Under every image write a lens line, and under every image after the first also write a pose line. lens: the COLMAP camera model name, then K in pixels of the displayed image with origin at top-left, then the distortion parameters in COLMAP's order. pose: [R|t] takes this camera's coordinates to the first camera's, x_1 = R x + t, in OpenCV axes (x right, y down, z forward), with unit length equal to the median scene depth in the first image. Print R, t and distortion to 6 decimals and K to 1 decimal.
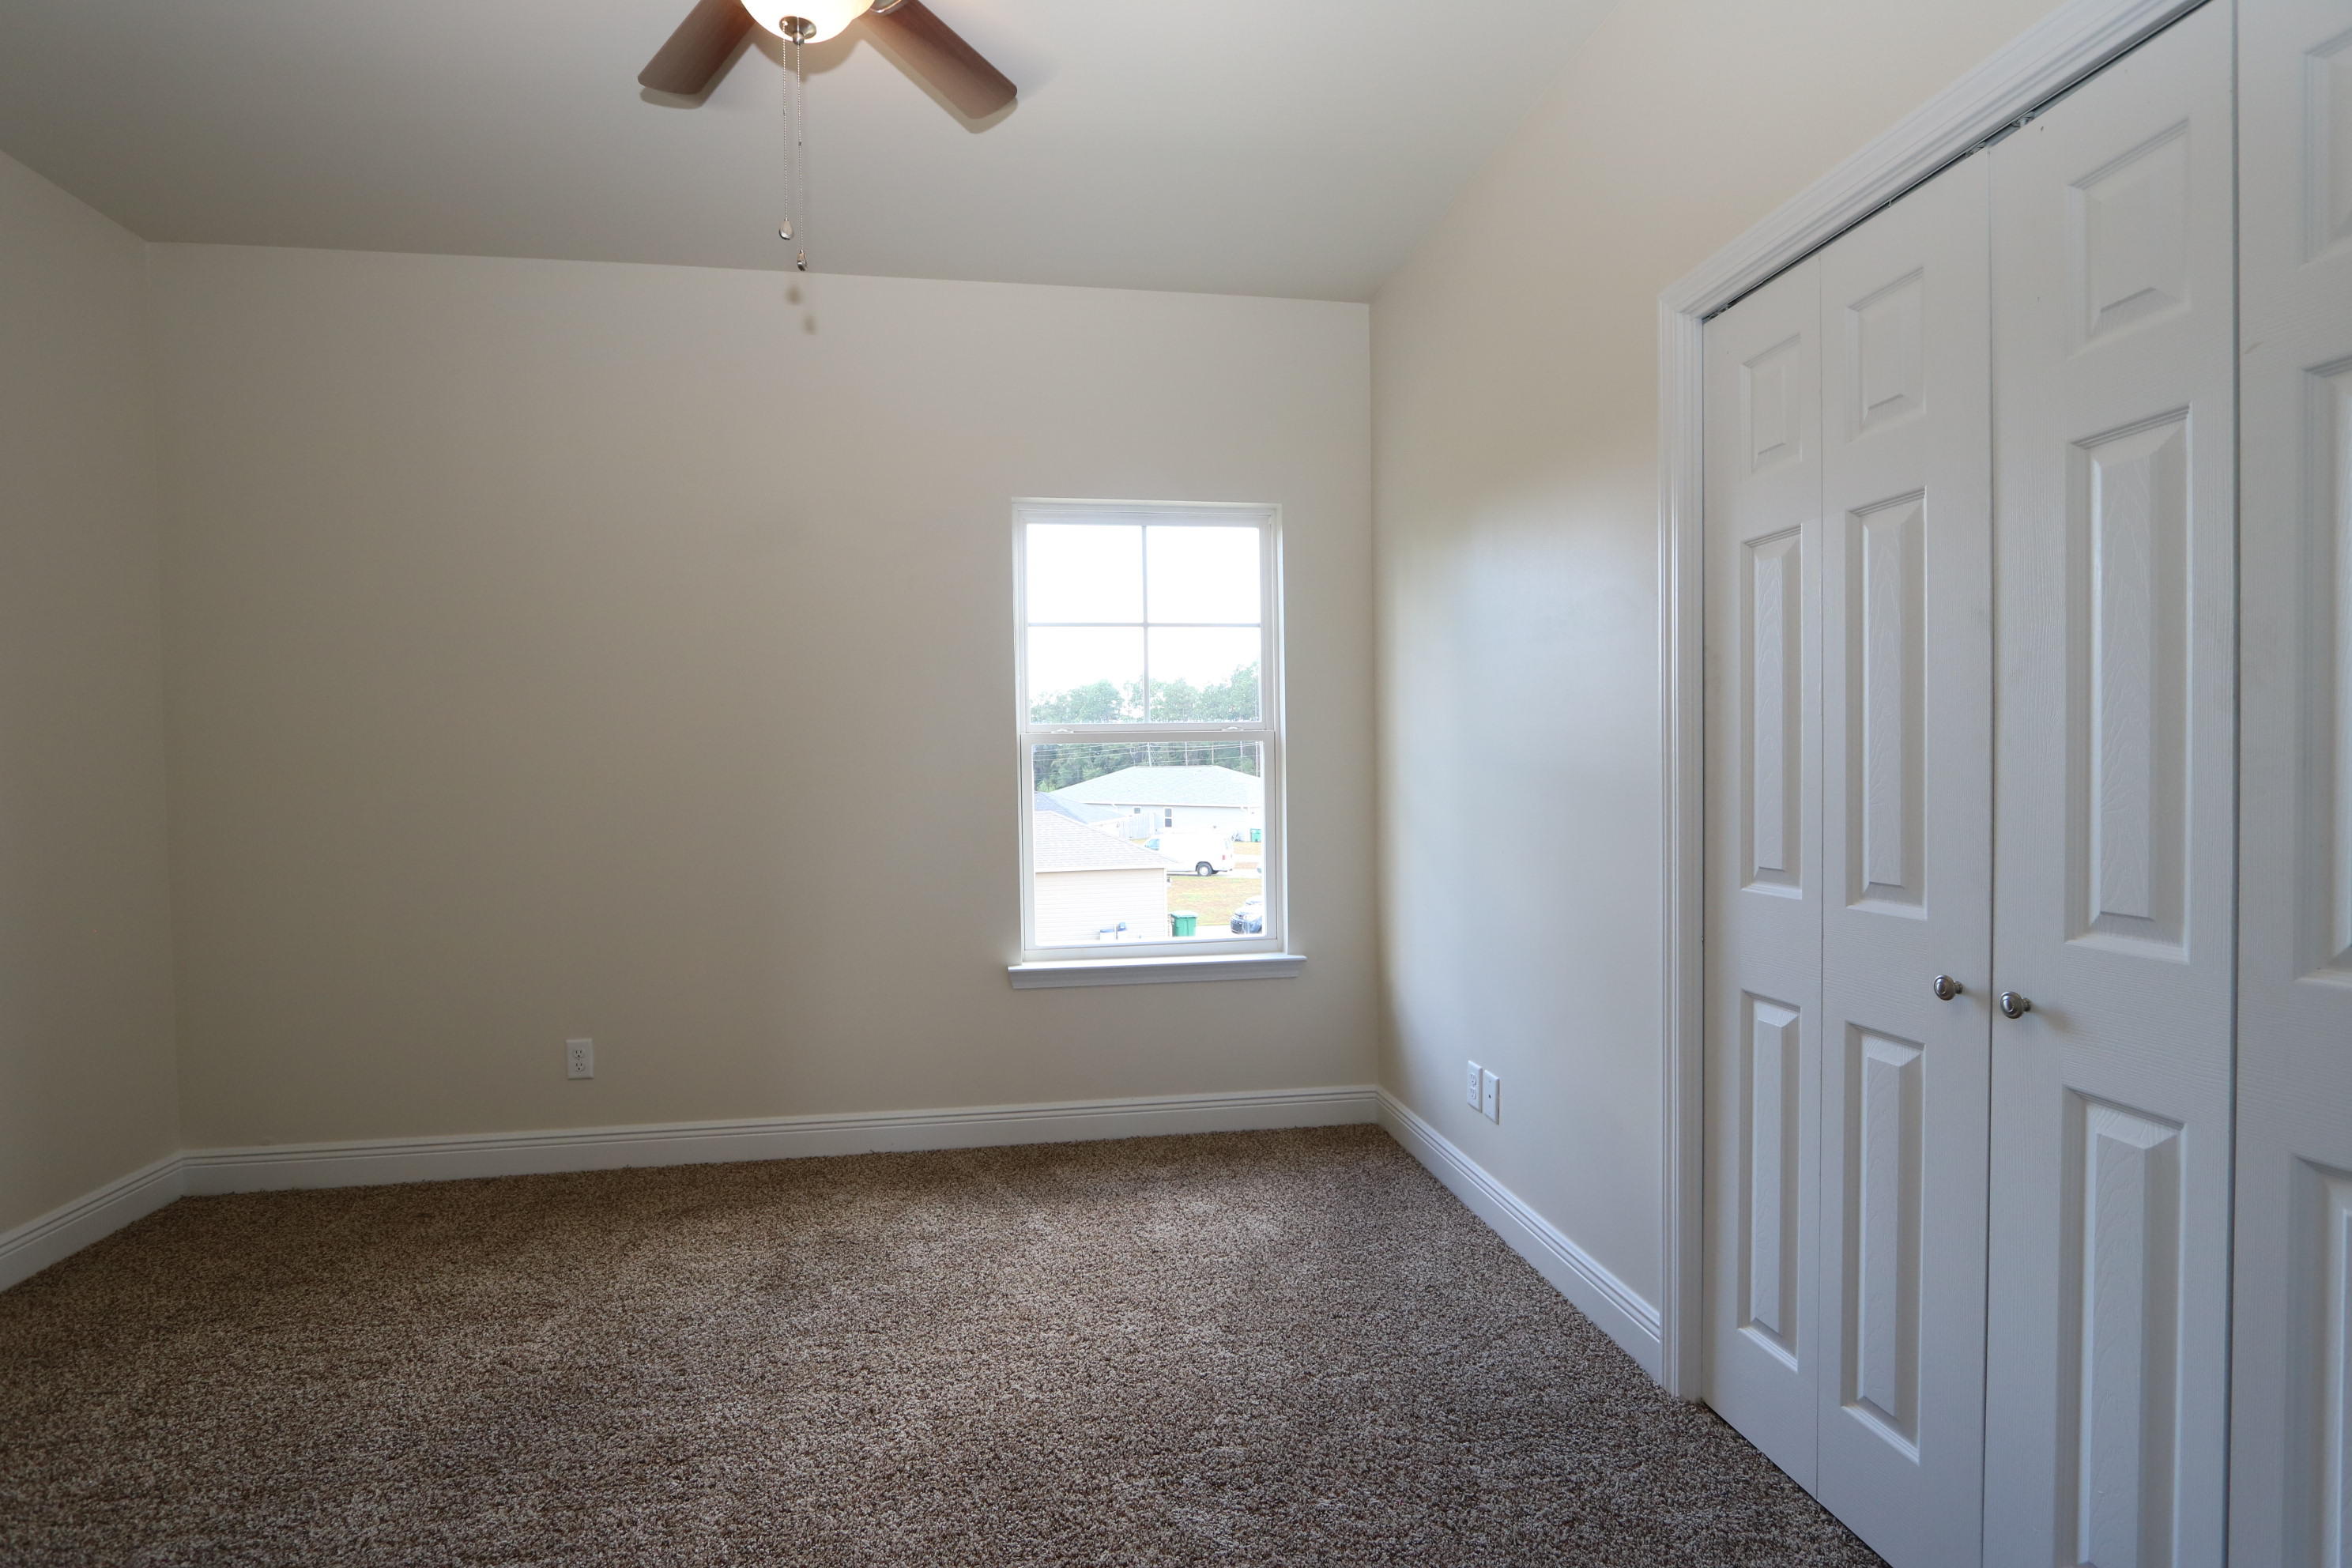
lens RADIAL K [[1091.6, 0, 1159.5], [0, 1091.6, 789.2], [0, 0, 1]] dist [-0.017898, 0.003020]
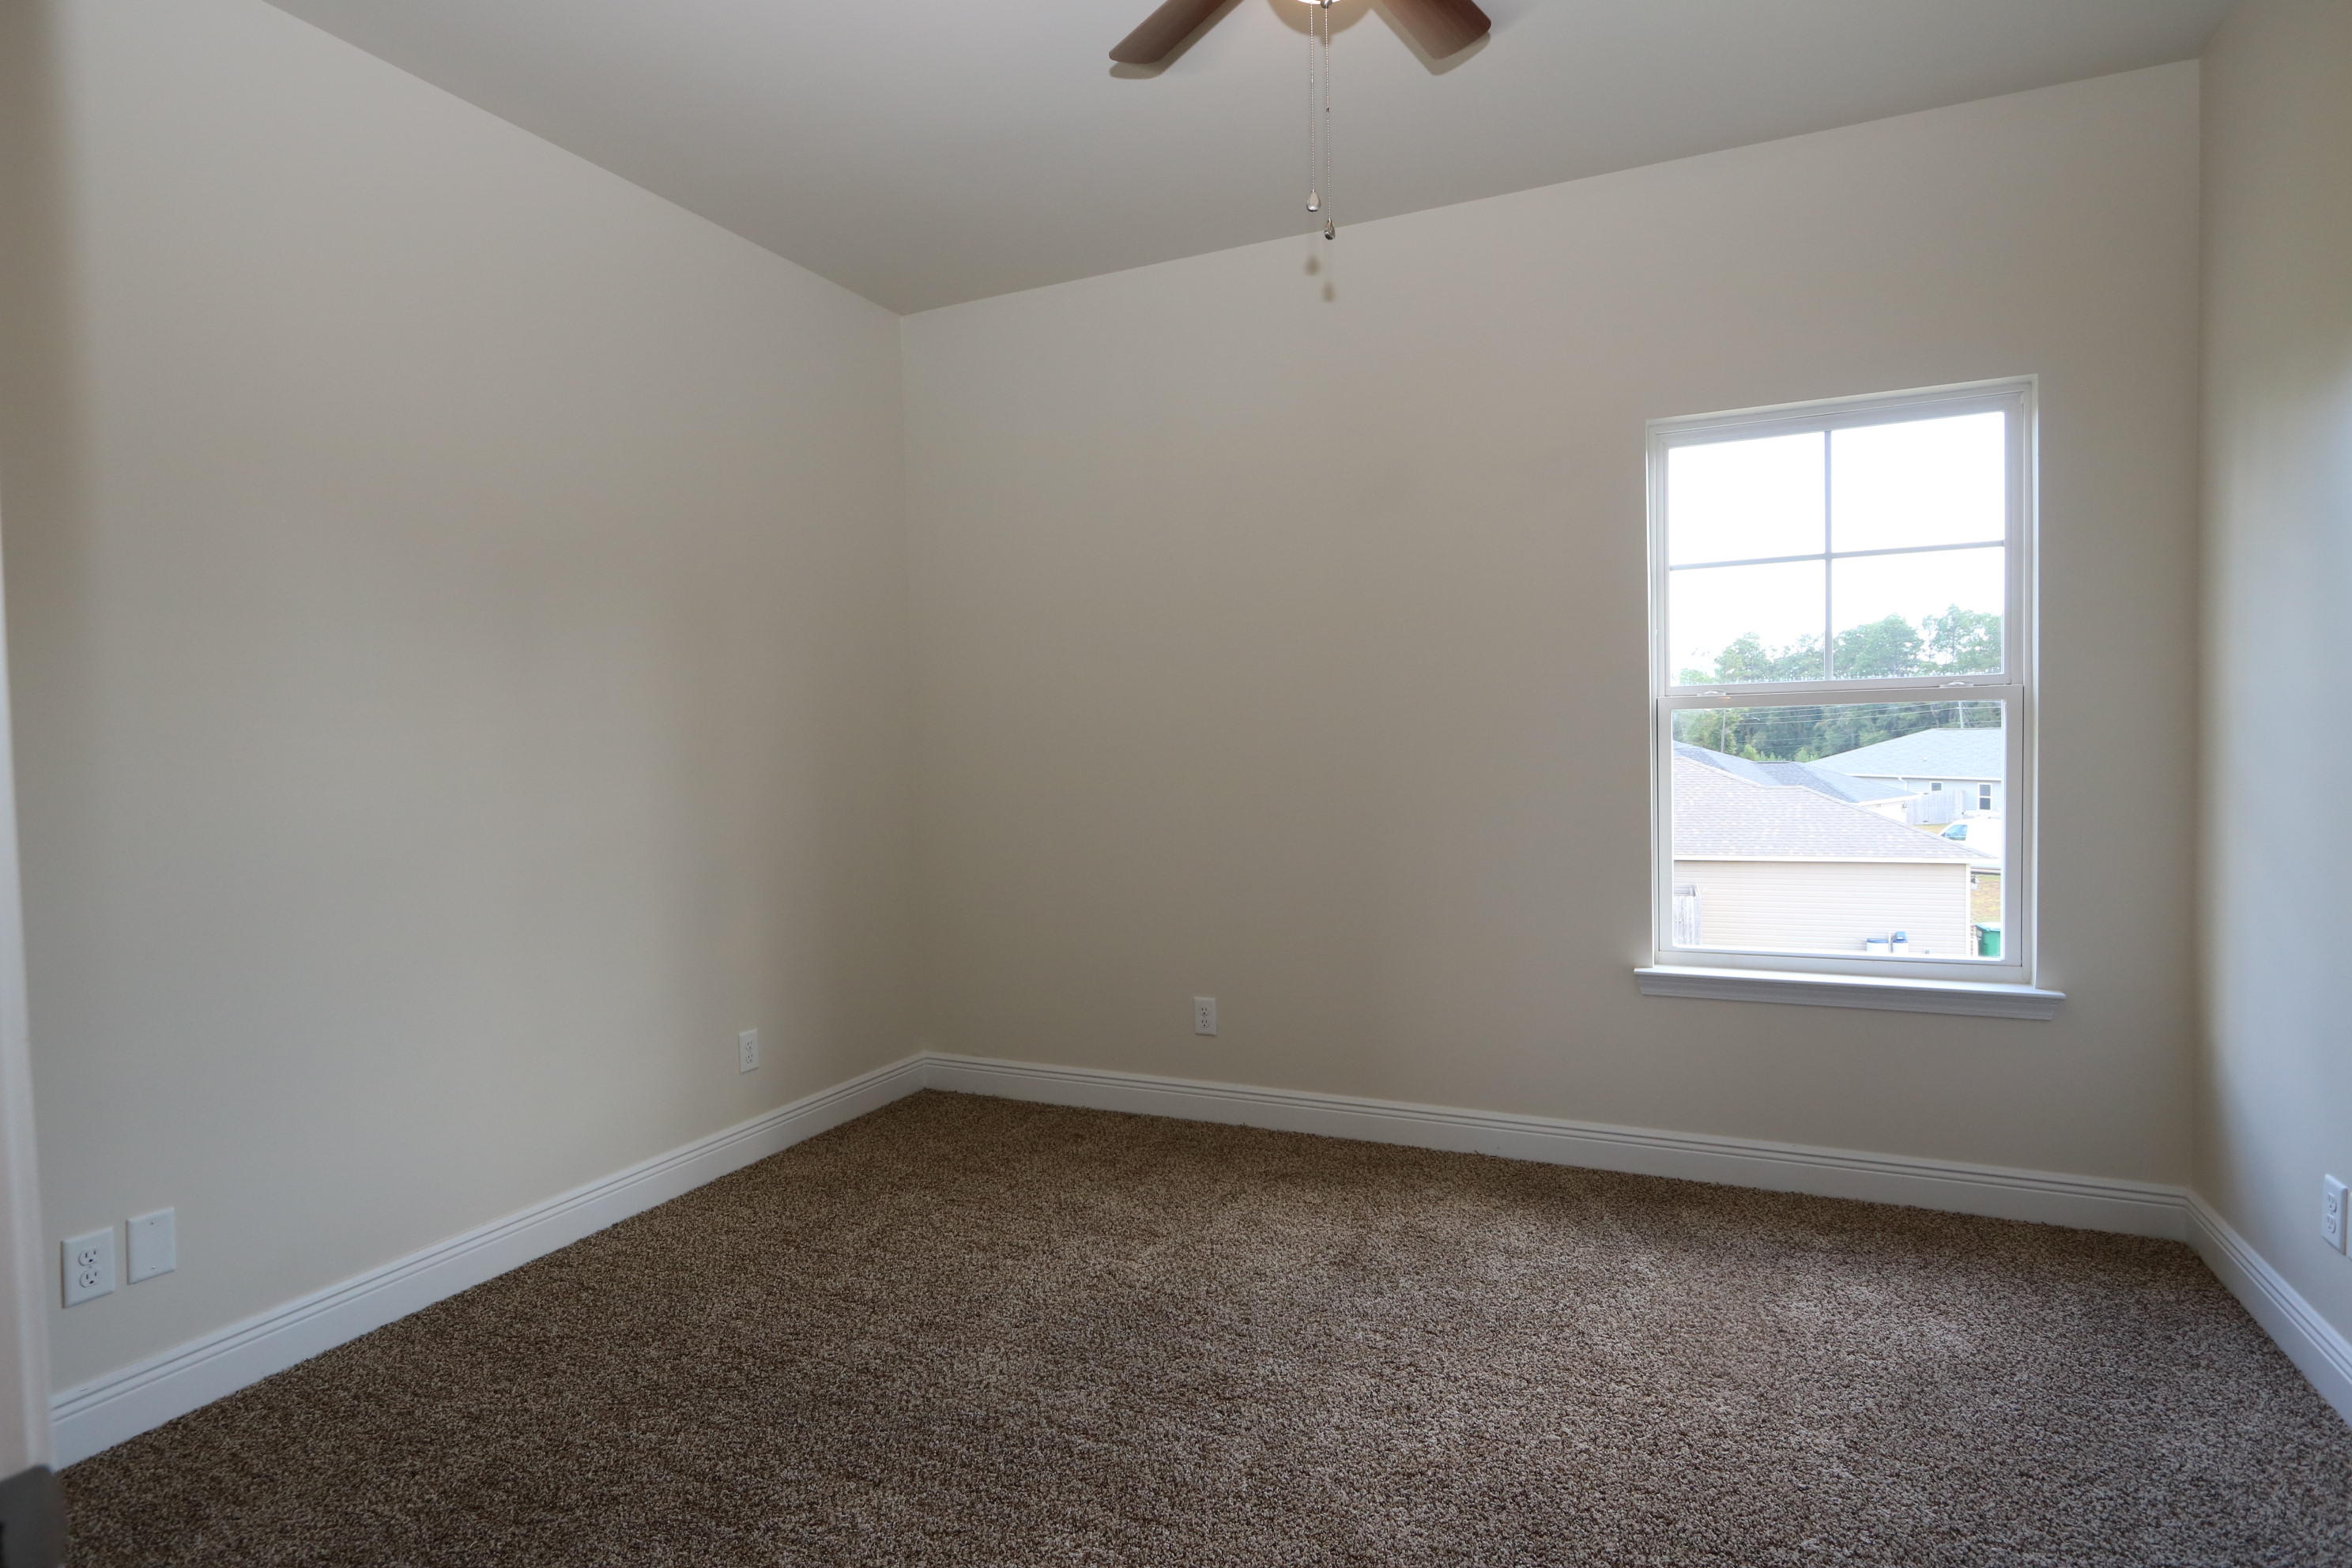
lens RADIAL K [[1221.7, 0, 1162.7], [0, 1221.7, 787.1], [0, 0, 1]] dist [-0.013013, 0.002097]
pose [[0.828557, 0.015409, -0.559692, 0.124580], [-0.001689, 0.999685, 0.025022, -0.006569], [0.559902, -0.019786, 0.828323, -0.010507]]
